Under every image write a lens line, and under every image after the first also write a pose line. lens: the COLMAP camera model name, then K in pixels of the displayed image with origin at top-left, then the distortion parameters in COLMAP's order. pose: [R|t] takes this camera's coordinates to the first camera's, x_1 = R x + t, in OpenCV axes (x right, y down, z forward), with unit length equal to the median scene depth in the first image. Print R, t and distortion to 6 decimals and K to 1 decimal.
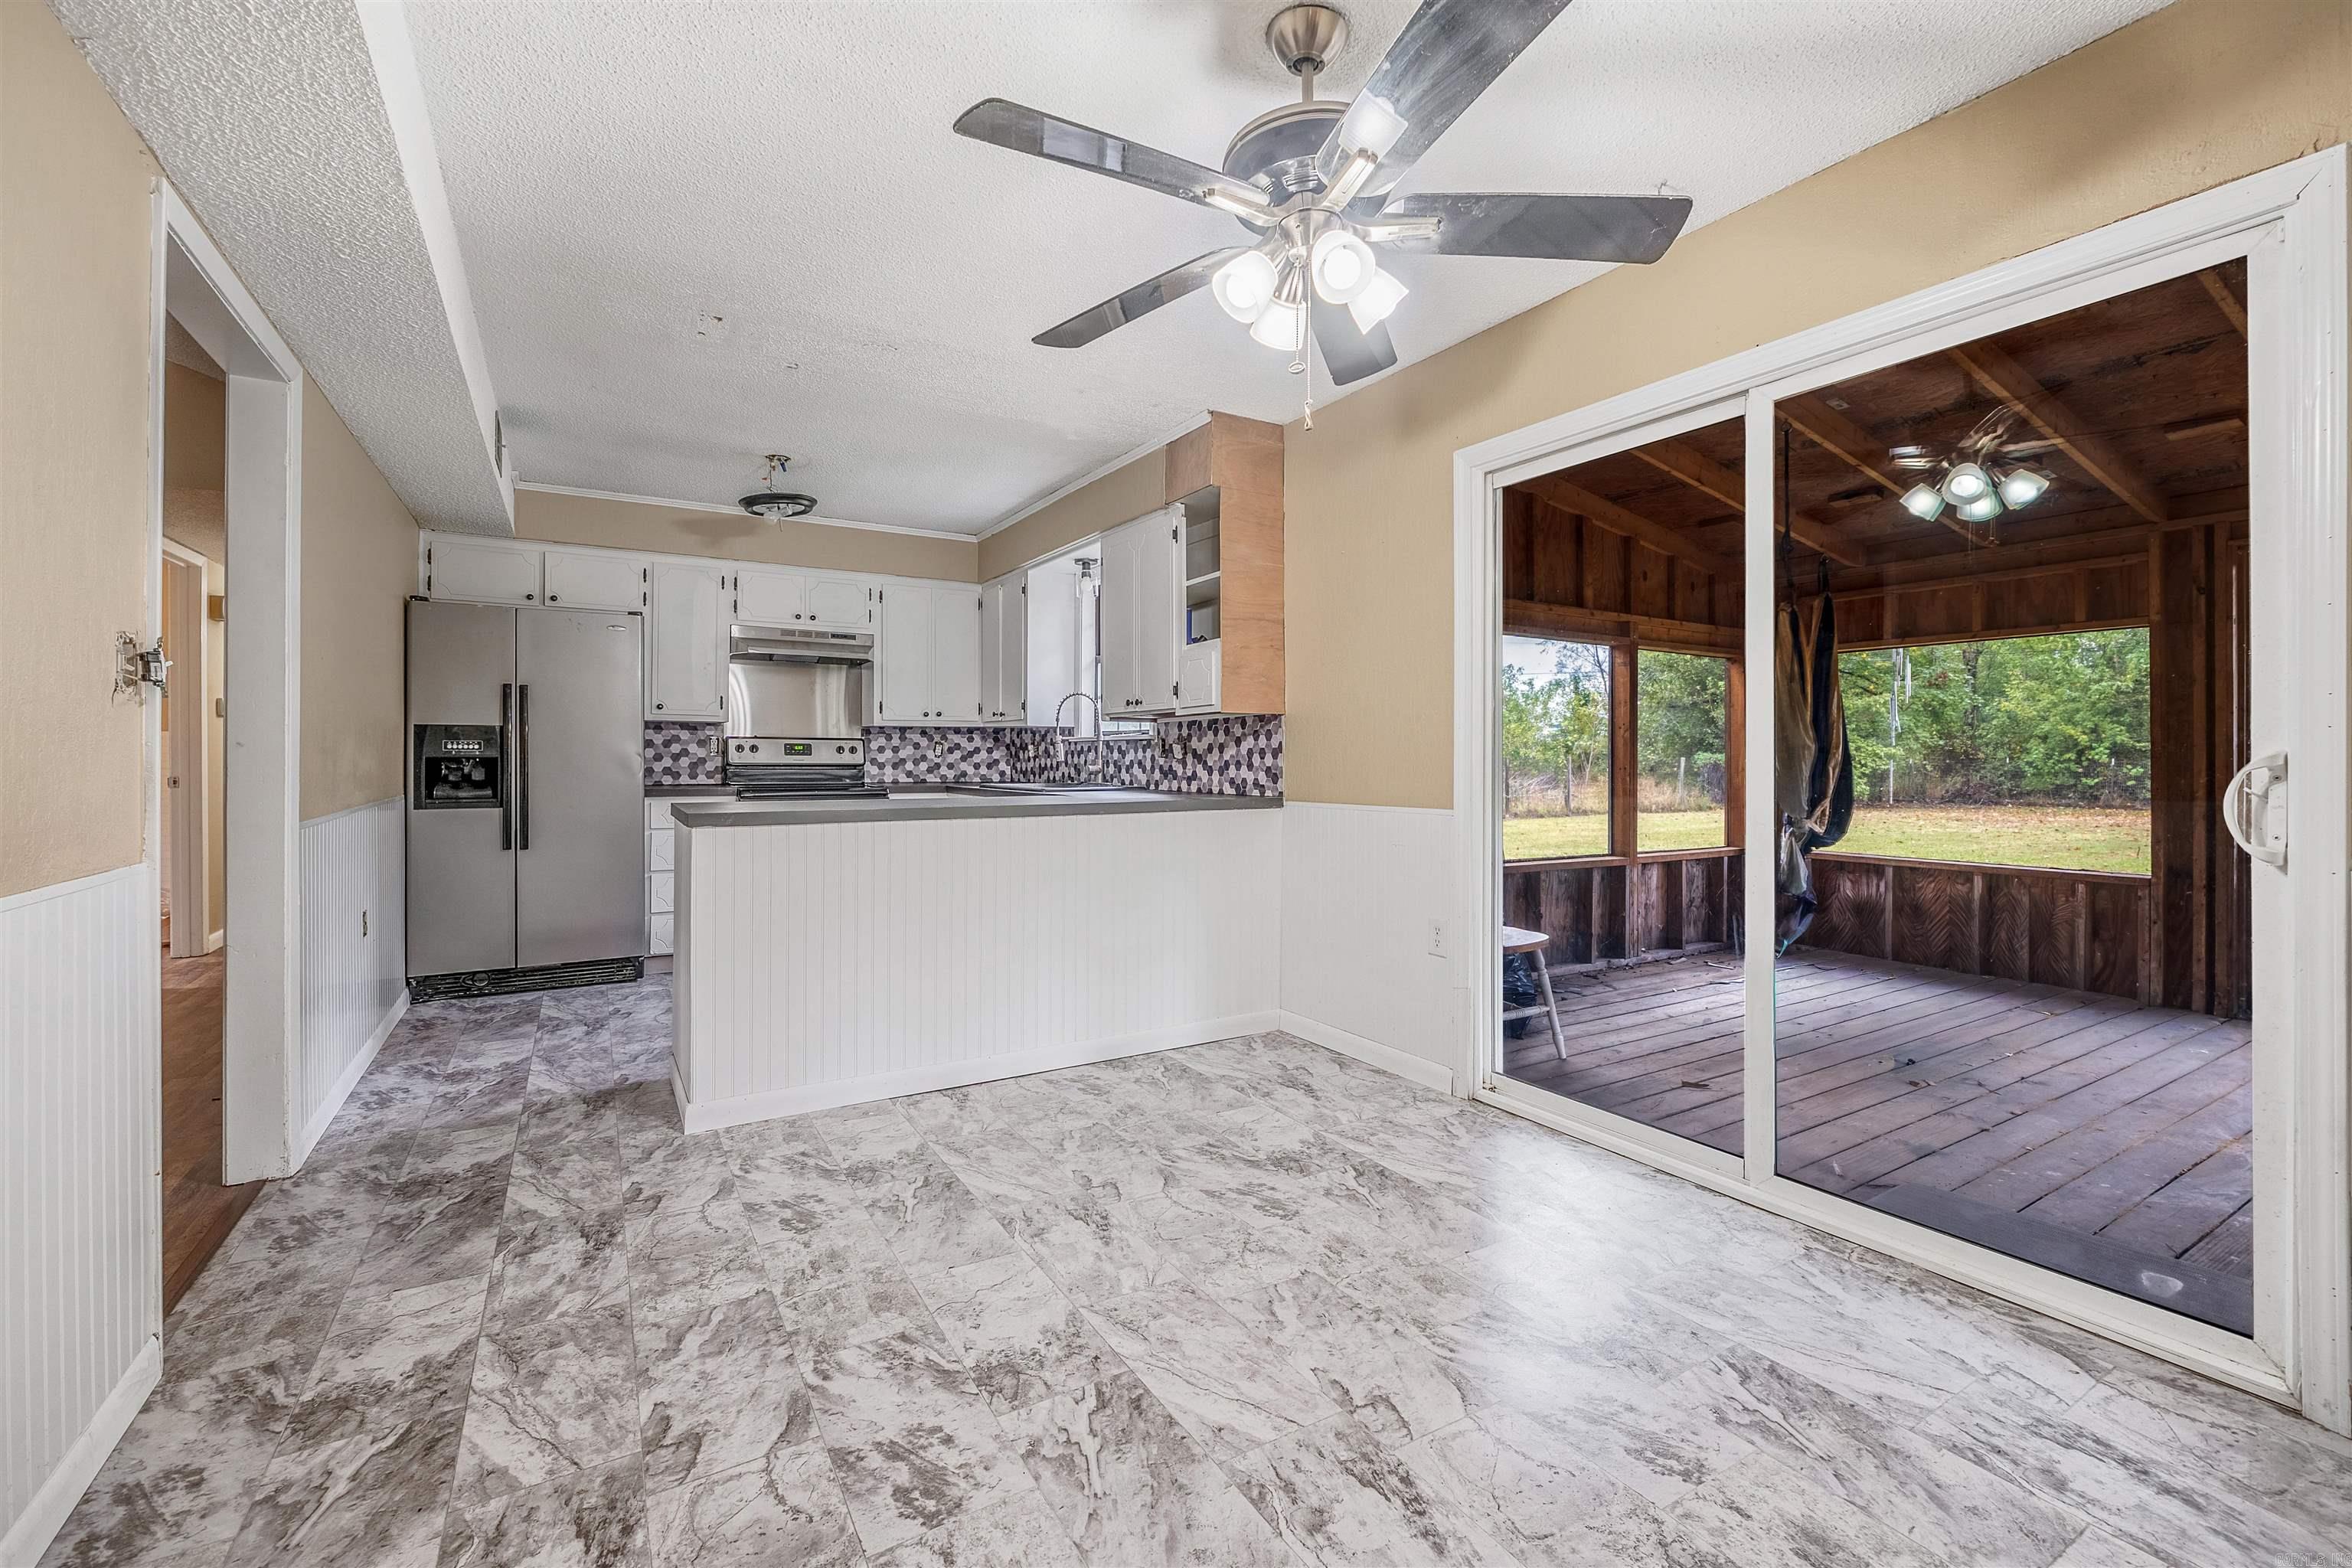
lens RADIAL K [[1001.4, 0, 1169.5], [0, 1001.4, 754.2], [0, 0, 1]] dist [-0.006064, 0.000091]
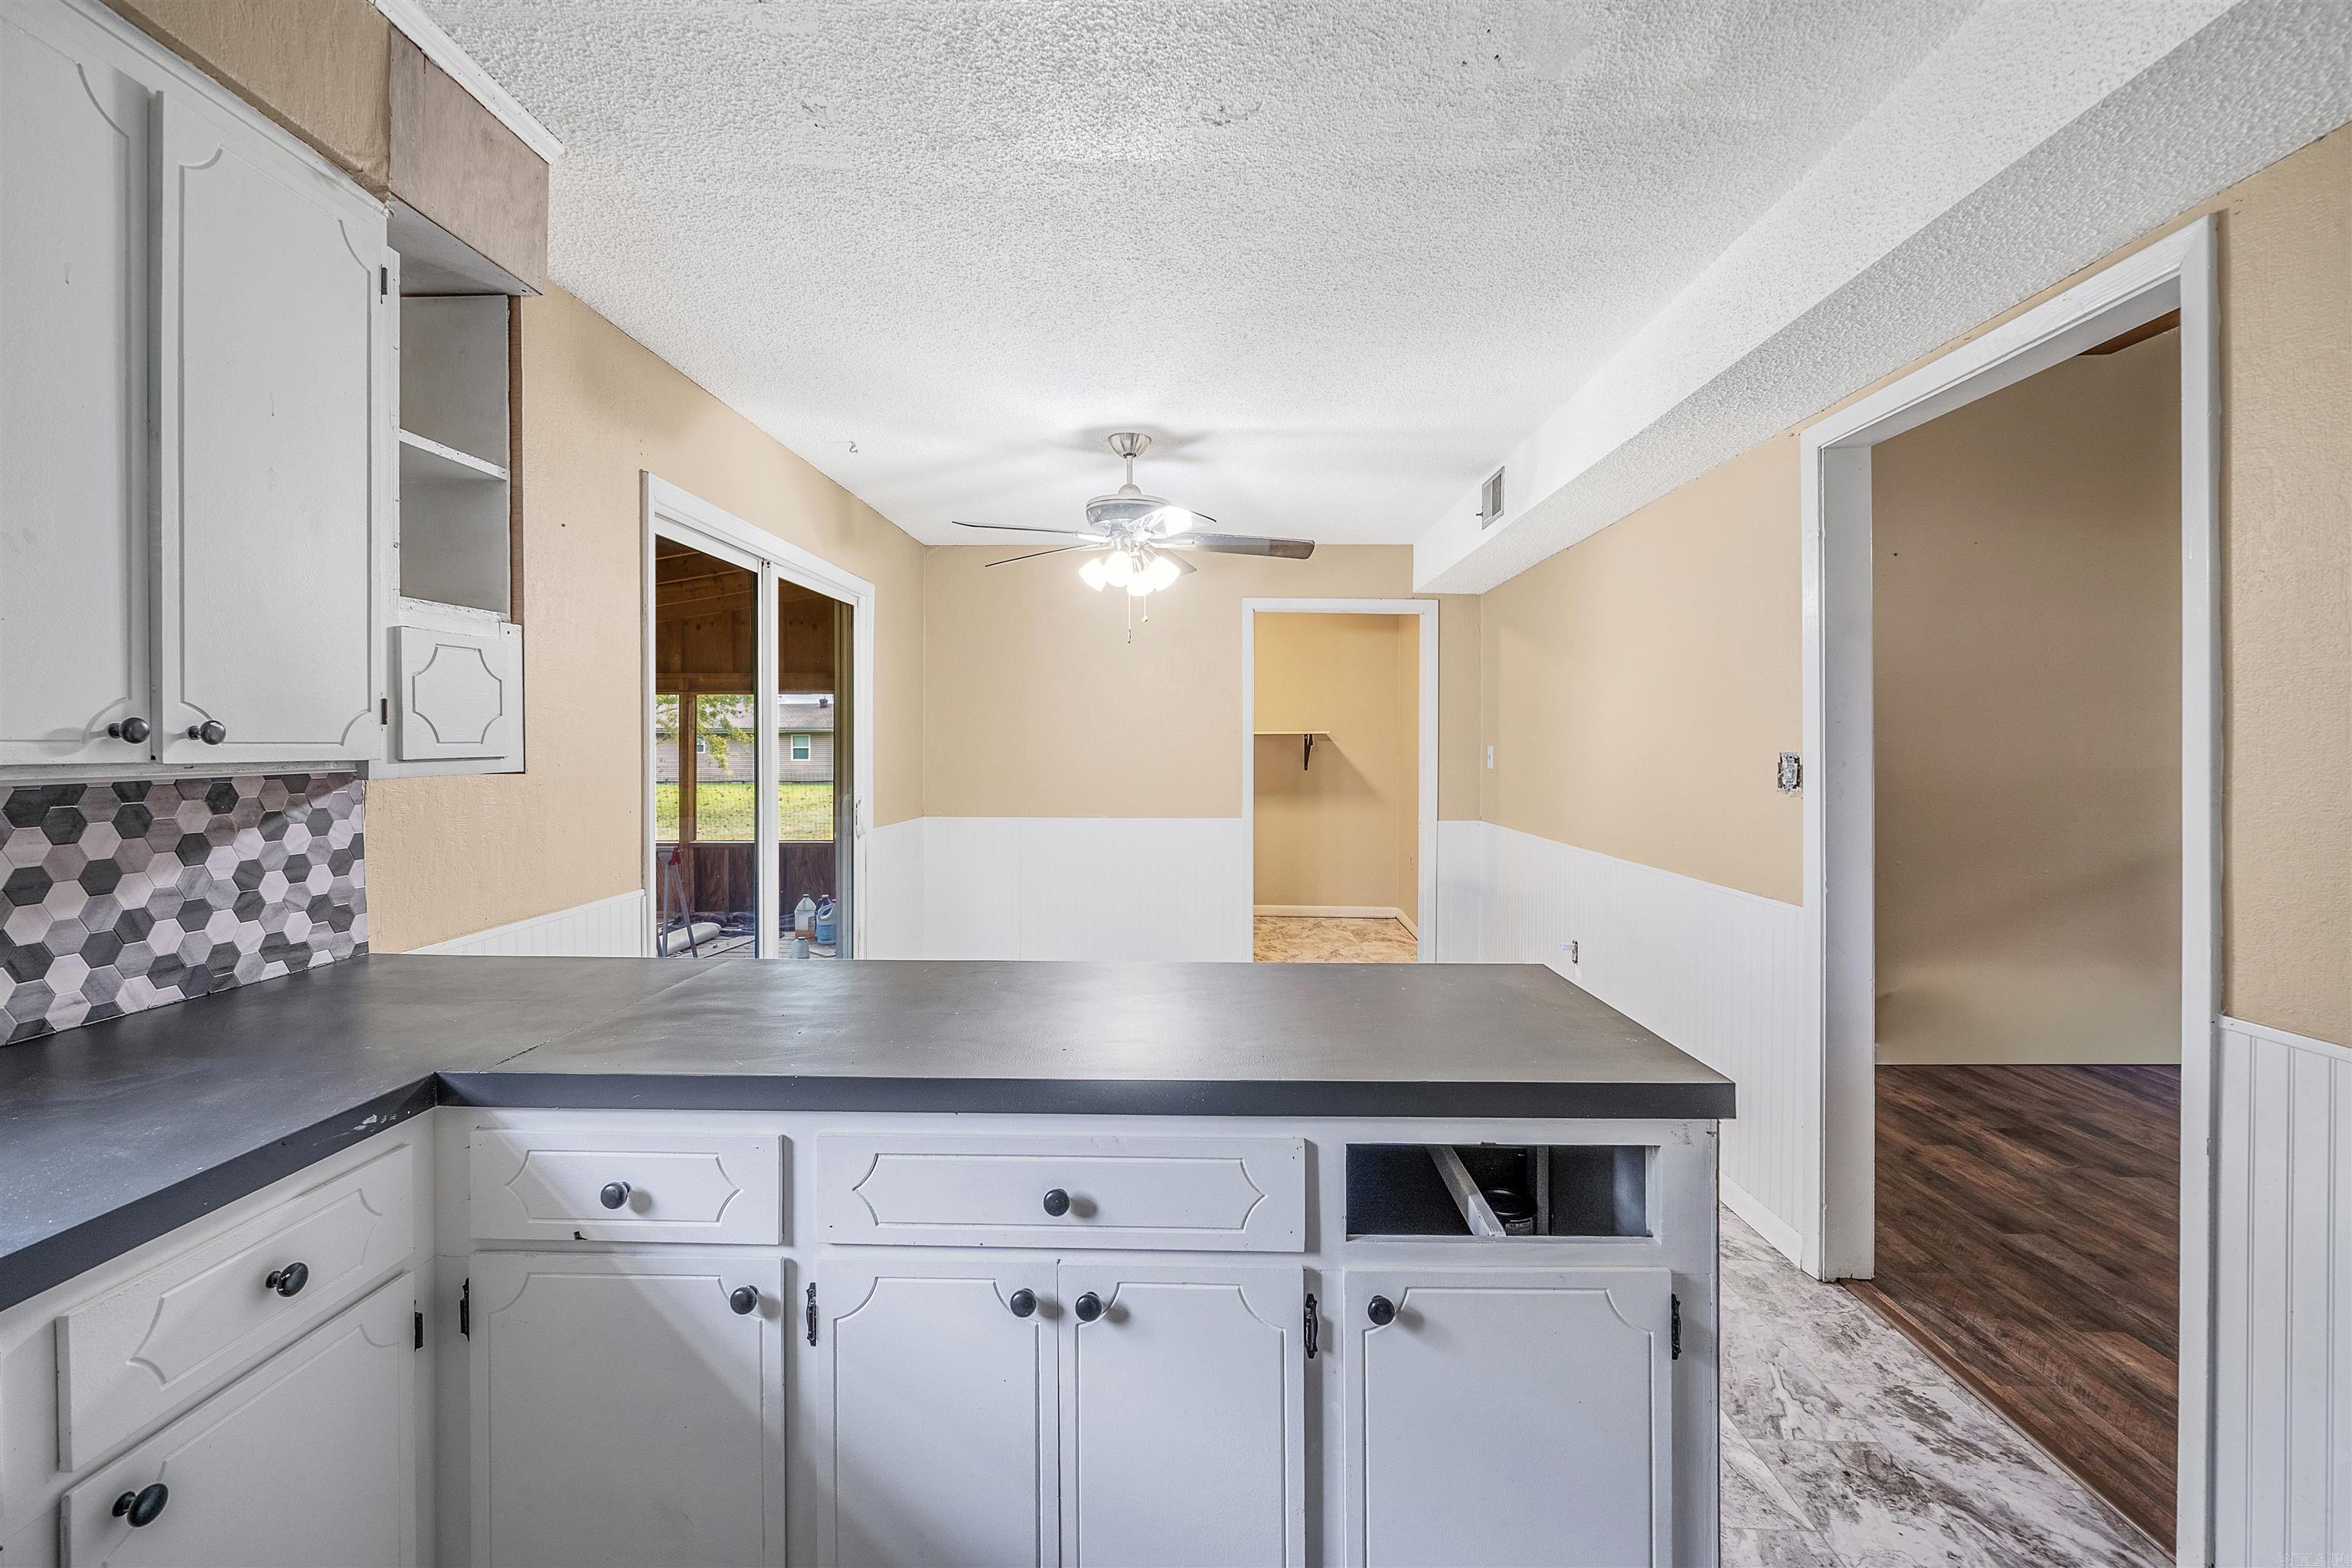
lens RADIAL K [[1001.4, 0, 1169.5], [0, 1001.4, 754.2], [0, 0, 1]] dist [-0.006064, 0.000091]
pose [[-0.844625, -0.006535, 0.535319, -0.383824], [-0.004870, 0.999978, 0.004524, -0.045747], [-0.535336, 0.001215, -0.844638, 1.027726]]
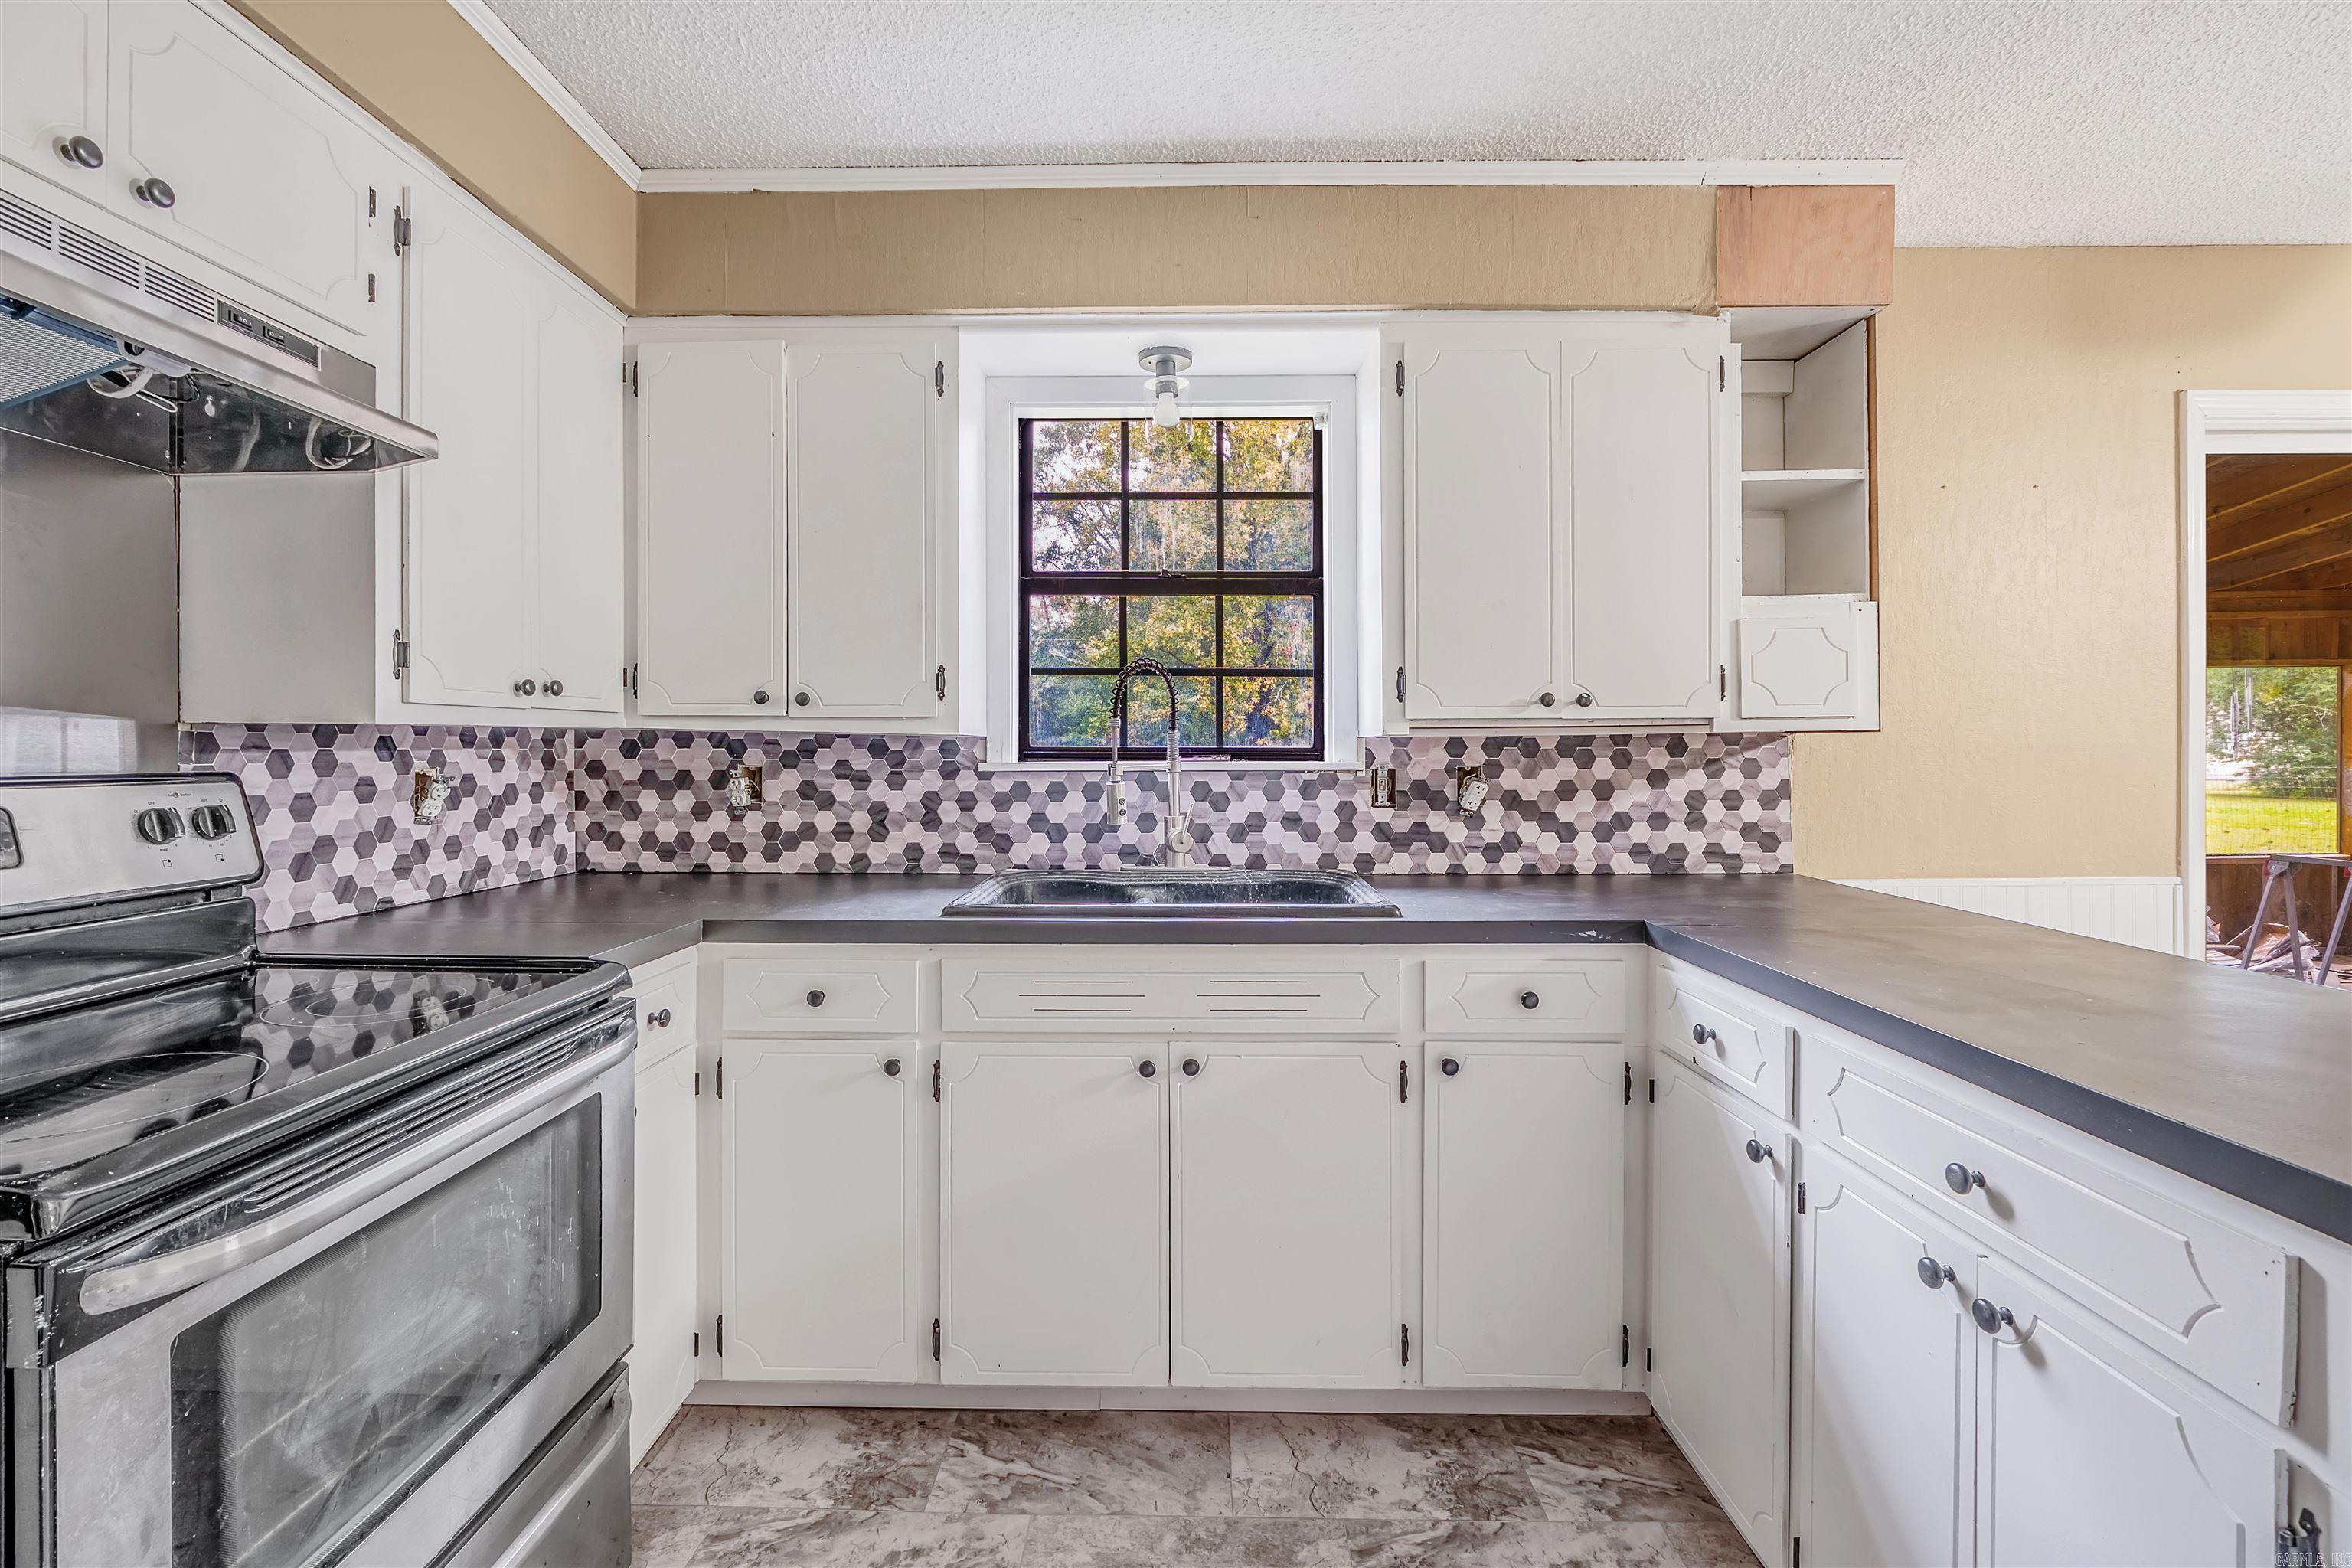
lens RADIAL K [[1001.4, 0, 1169.5], [0, 1001.4, 754.2], [0, 0, 1]] dist [-0.006064, 0.000091]
pose [[0.525968, -0.008071, 0.850466, -0.507457], [-0.000197, 0.999954, 0.009612, -0.029113], [-0.850504, -0.005223, 0.525942, 0.865959]]
